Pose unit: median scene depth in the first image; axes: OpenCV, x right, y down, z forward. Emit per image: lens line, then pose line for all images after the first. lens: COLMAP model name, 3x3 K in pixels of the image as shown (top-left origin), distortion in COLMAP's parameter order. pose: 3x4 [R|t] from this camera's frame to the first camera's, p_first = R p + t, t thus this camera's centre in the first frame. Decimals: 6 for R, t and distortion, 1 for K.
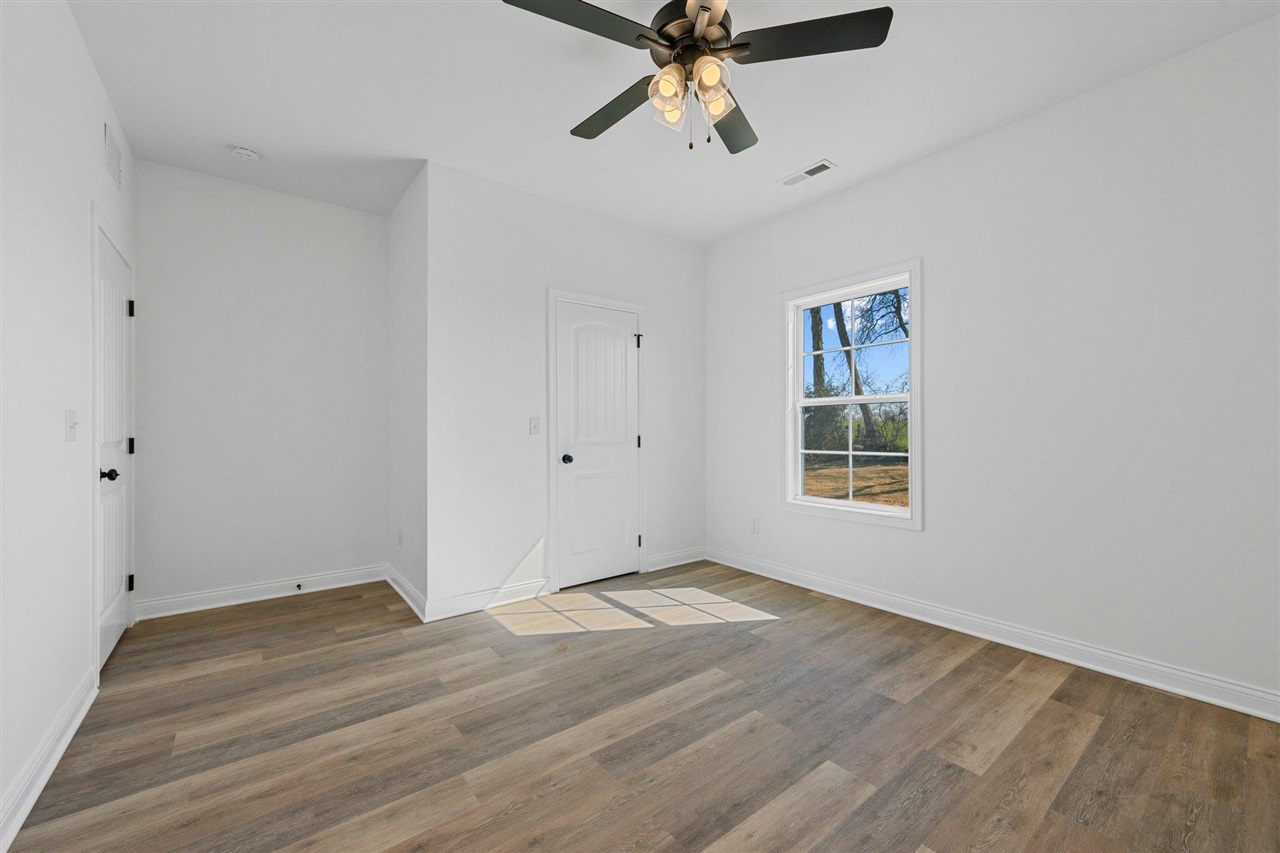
lens RADIAL K [[498.3, 0, 641.1], [0, 498.3, 422.5], [0, 0, 1]] dist [-0.000334, -0.000330]
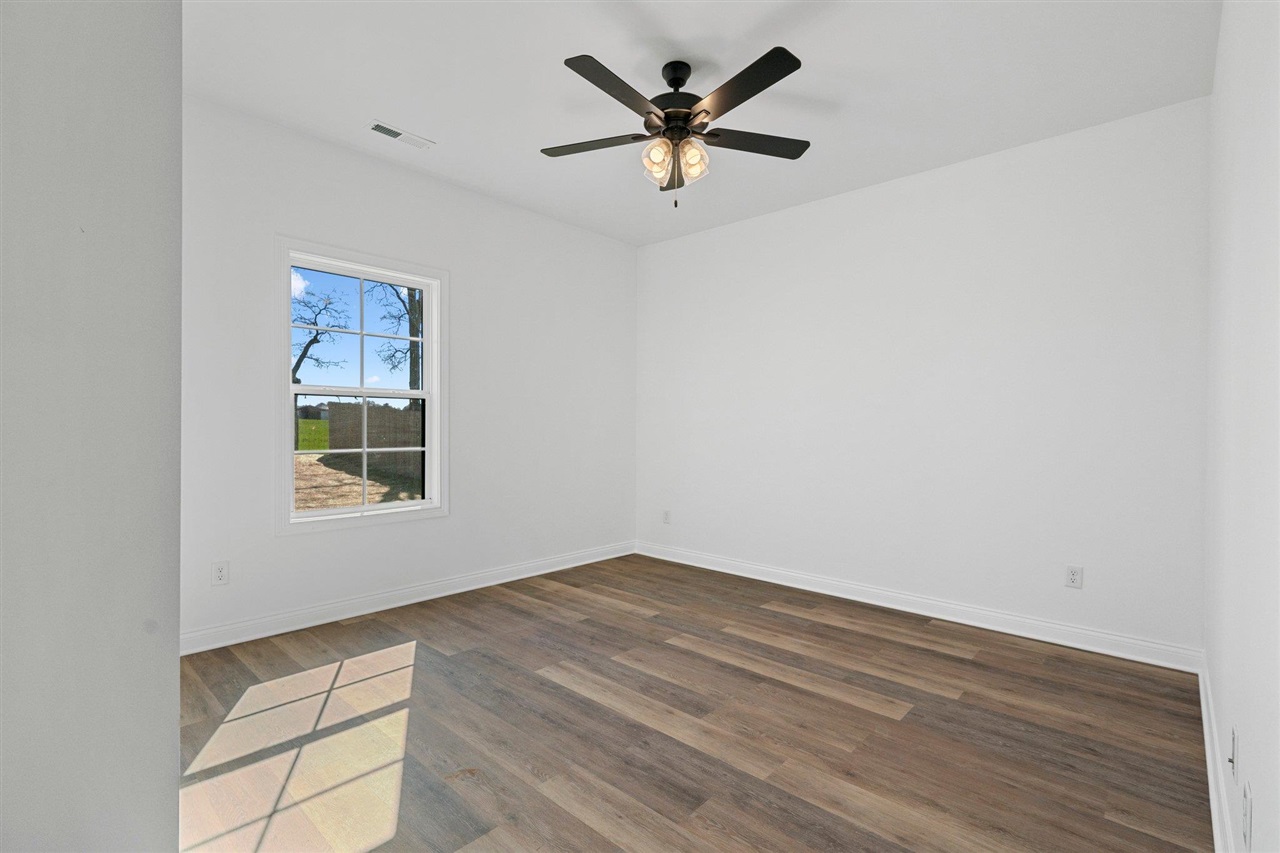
lens RADIAL K [[586.4, 0, 640.2], [0, 586.4, 433.2], [0, 0, 1]] dist [0.004634, -0.000689]
pose [[-0.163795, -0.013556, 0.986401, -1.040008], [-0.022651, 0.999694, 0.009977, 0.014275], [-0.986234, -0.020709, -0.164052, 1.035368]]
